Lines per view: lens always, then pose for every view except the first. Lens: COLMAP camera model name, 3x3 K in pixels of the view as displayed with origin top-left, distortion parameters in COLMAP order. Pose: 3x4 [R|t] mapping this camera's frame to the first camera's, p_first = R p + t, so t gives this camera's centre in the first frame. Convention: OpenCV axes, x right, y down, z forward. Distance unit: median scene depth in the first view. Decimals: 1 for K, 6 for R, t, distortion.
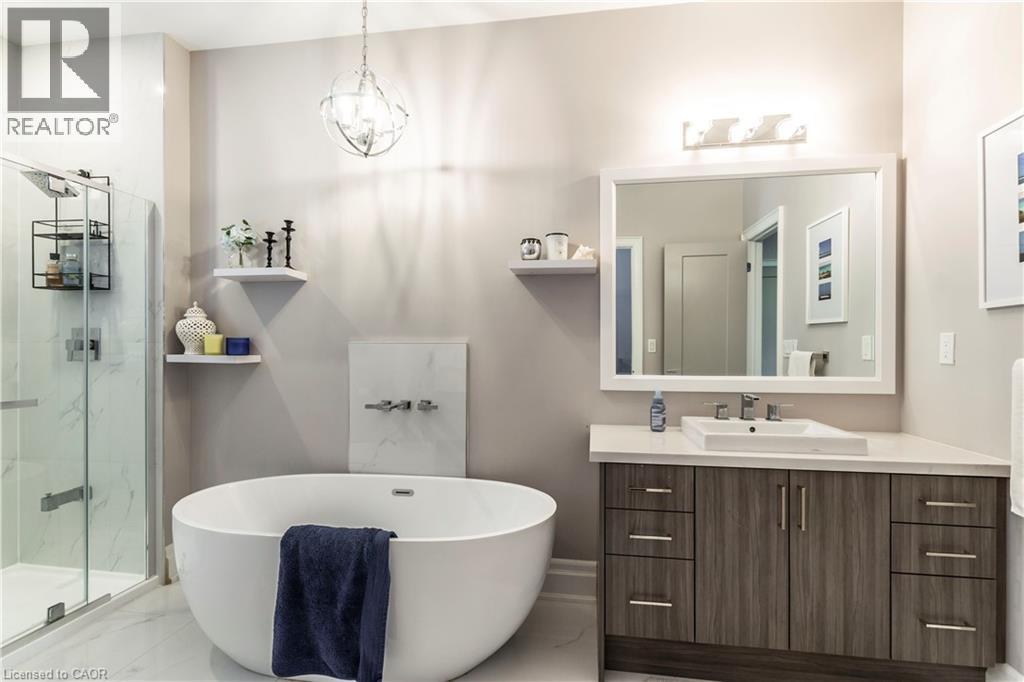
lens RADIAL K [[476.5, 0, 515.9], [0, 476.5, 348.0], [0, 0, 1]] dist [0.001948, -0.000105]
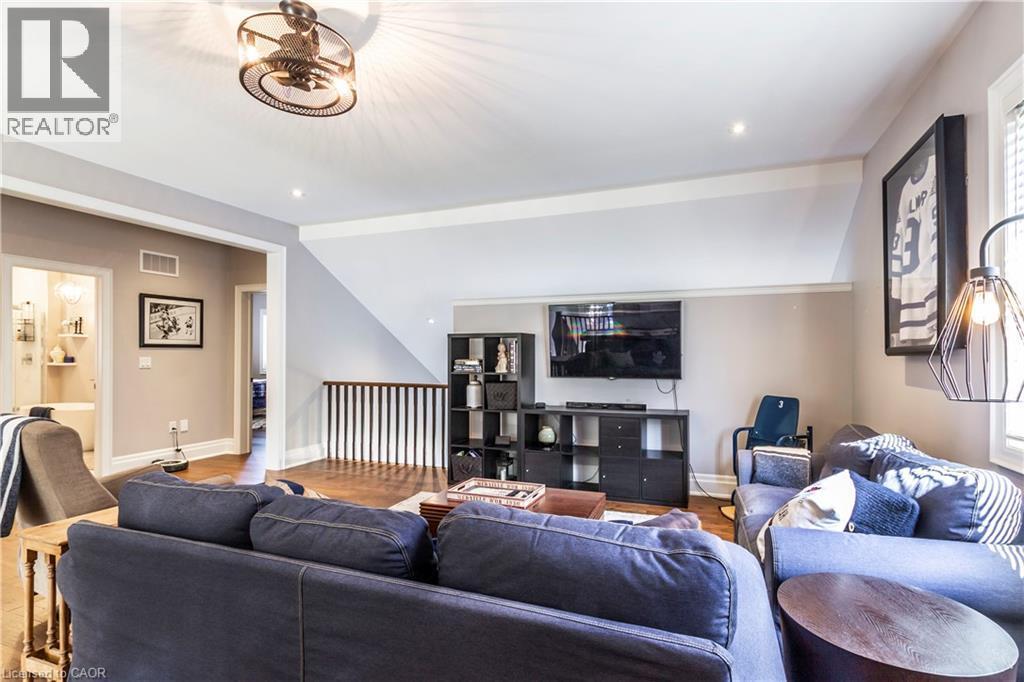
lens RADIAL K [[486.4, 0, 527.2], [0, 486.4, 352.6], [0, 0, 1]] dist [0.004004, 0.000773]
pose [[0.977253, -0.000263, -0.212079, 2.938559], [-0.000558, 0.999993, -0.003812, -0.039308], [0.212078, 0.003843, 0.977245, -1.399043]]
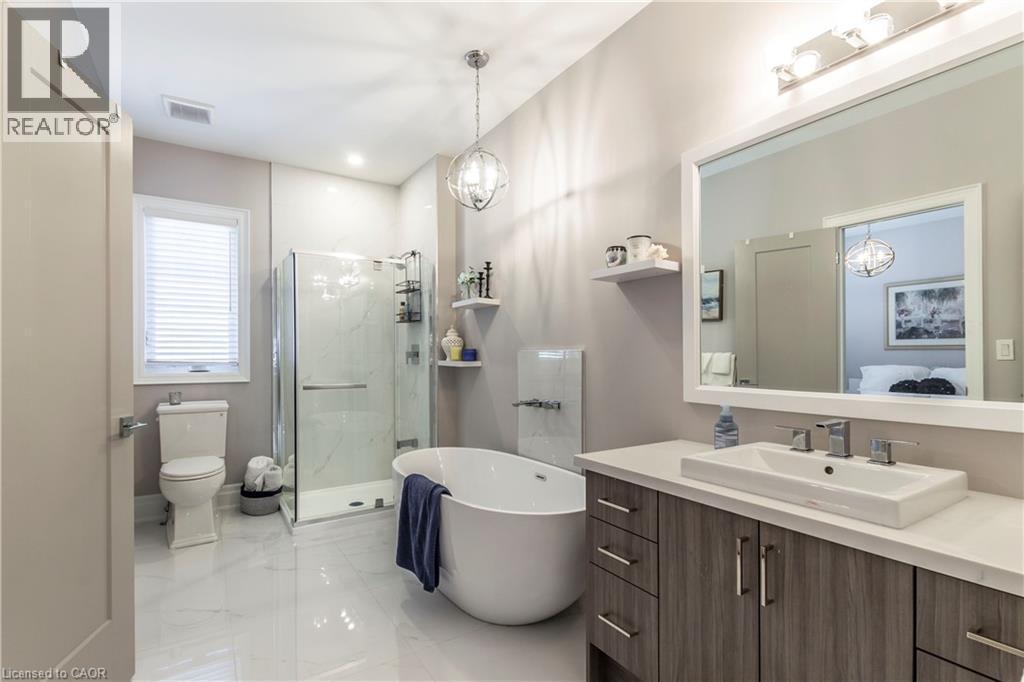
lens RADIAL K [[476.3, 0, 506.6], [0, 476.3, 355.4], [0, 0, 1]] dist [0.000756, -0.000664]
pose [[0.654102, -0.005413, -0.756387, 0.598116], [0.005557, 0.999982, -0.002352, 0.002047], [0.756386, -0.002665, 0.654120, 0.157552]]
